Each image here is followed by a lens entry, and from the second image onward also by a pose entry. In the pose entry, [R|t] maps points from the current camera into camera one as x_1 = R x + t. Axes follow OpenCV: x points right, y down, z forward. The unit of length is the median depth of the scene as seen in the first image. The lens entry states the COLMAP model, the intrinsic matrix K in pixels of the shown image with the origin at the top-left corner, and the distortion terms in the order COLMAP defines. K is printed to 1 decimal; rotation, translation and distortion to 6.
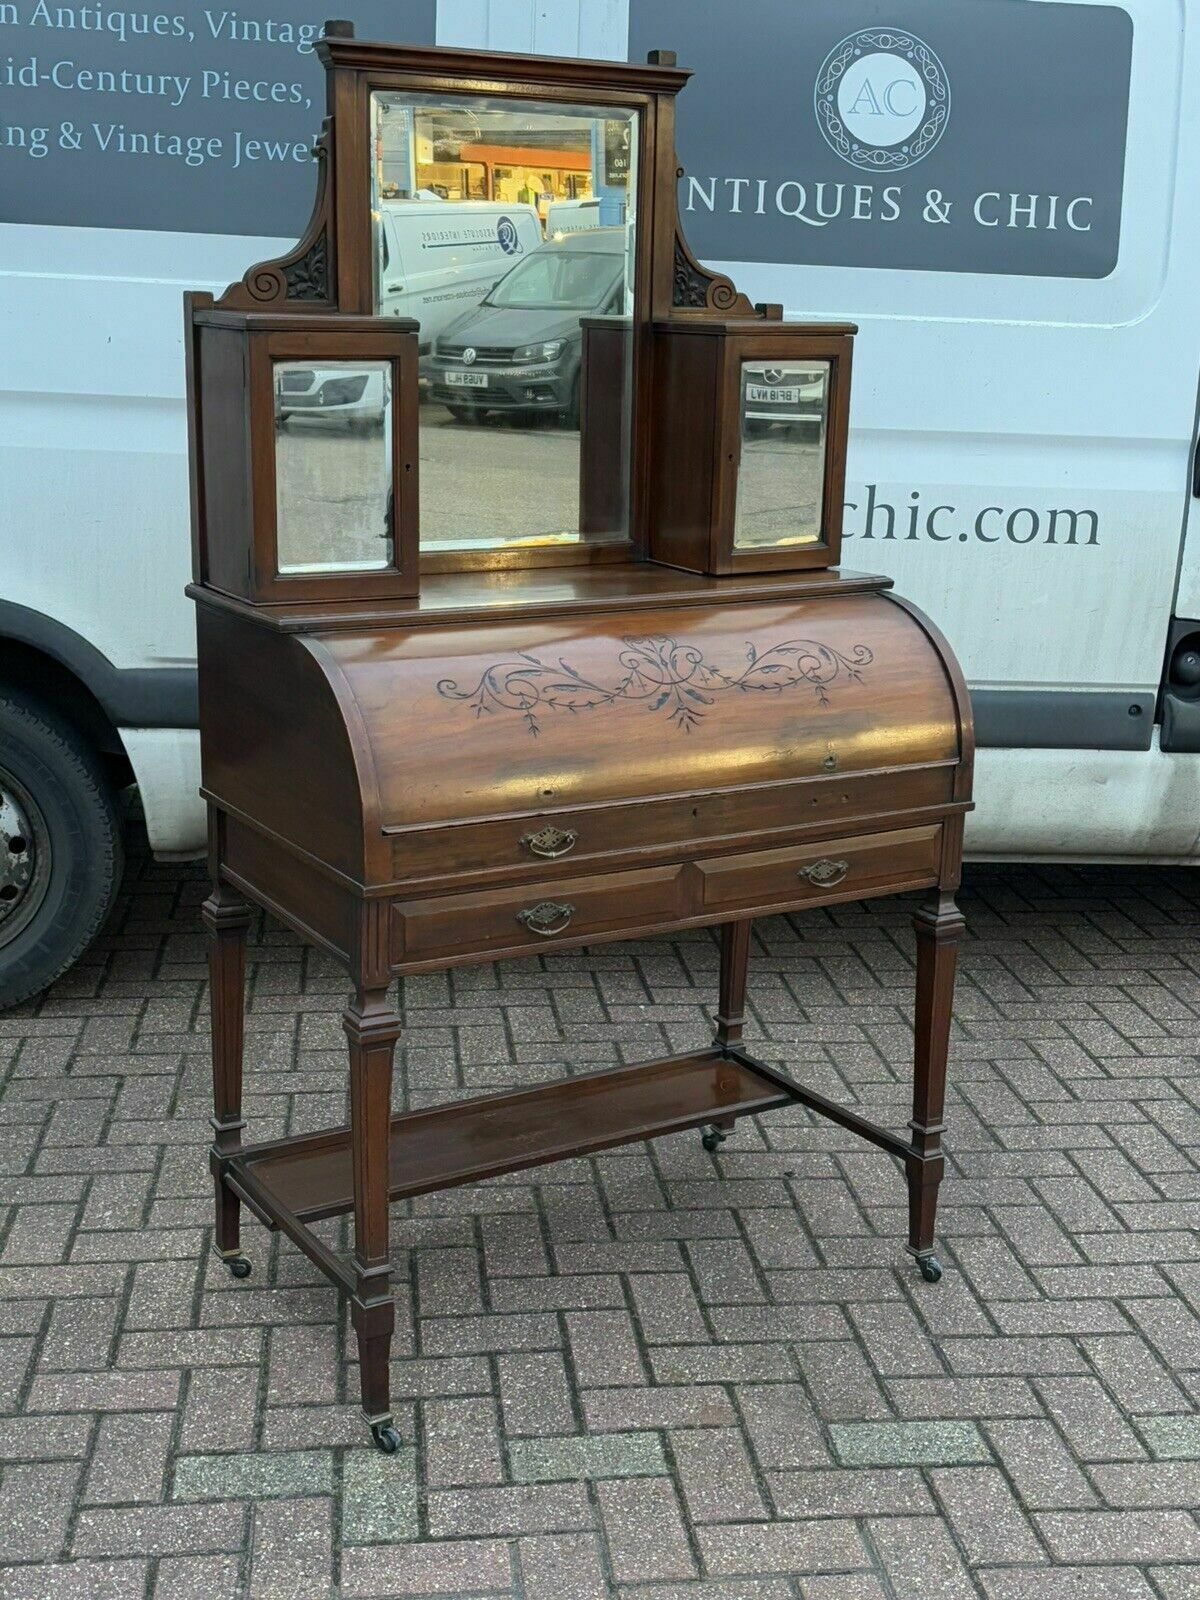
lens RADIAL K [[1949.8, 0, 576.3], [0, 1949.8, 801.7], [0, 0, 1]] dist [0.236076, -0.850076]
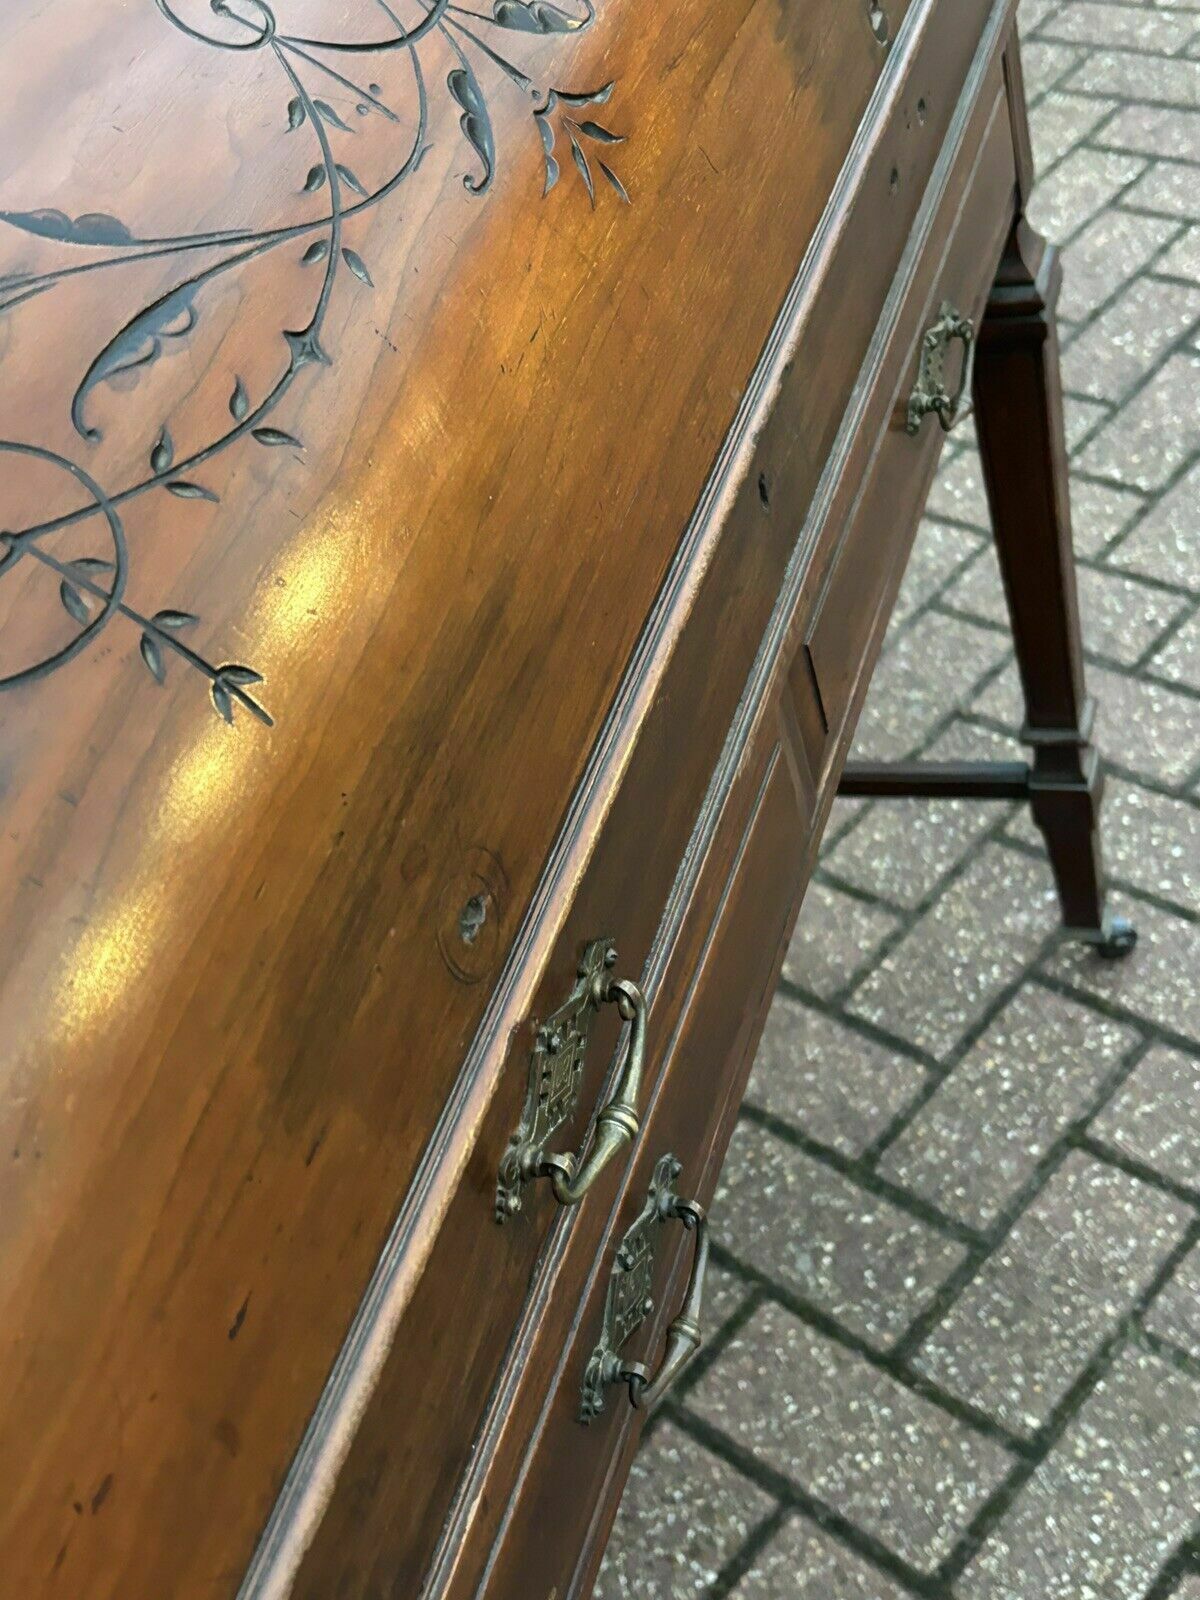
lens RADIAL K [[1972.5, 0, 600.0], [0, 1972.5, 800.0], [0, 0, 1]] dist [0.210647, -0.781122]
pose [[0.717189, -0.612718, 0.331987, -0.052389], [0.414928, 0.758195, 0.502966, -0.087249], [-0.559887, -0.222971, 0.798004, 0.729081]]
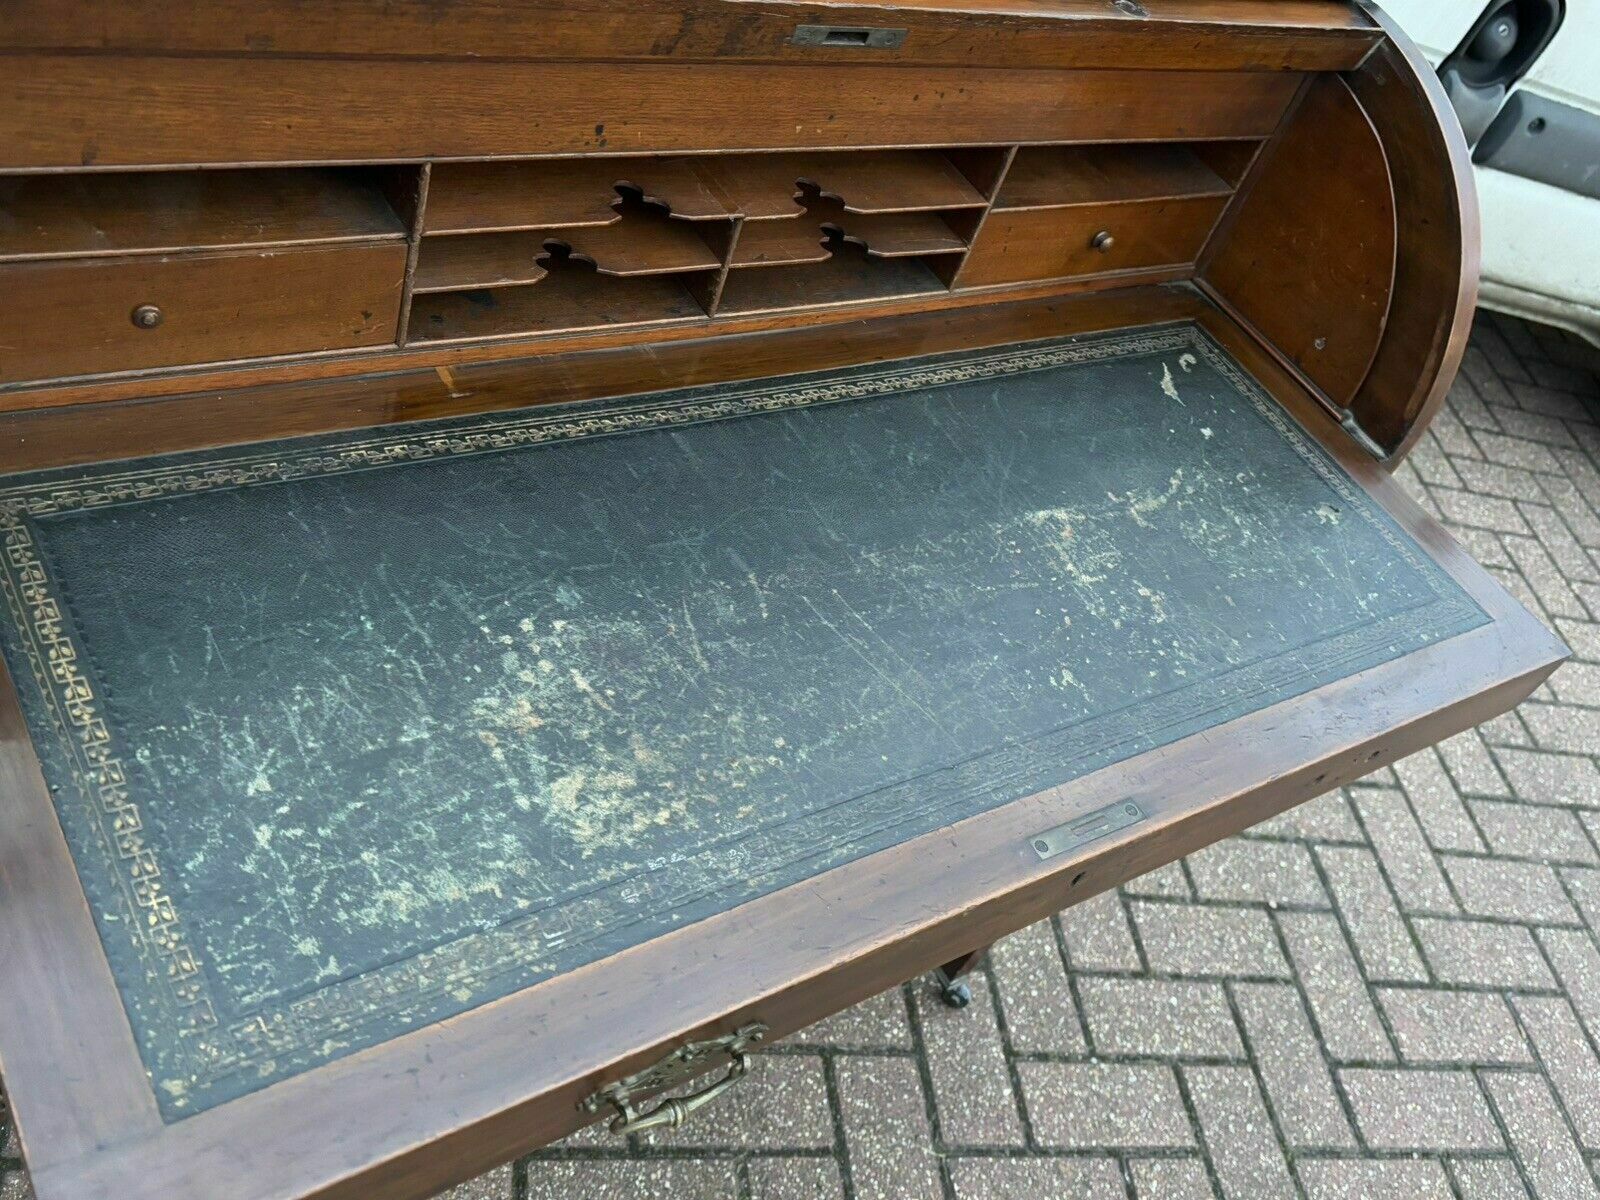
lens RADIAL K [[1454.8, 0, 803.3], [0, 1454.8, 603.9], [0, 0, 1]] dist [0.012180, 0.013074]
pose [[0.954639, 0.181950, 0.235708, -0.022288], [-0.278070, 0.827862, 0.487158, -0.123953], [-0.106495, -0.530603, 0.840904, 0.675765]]
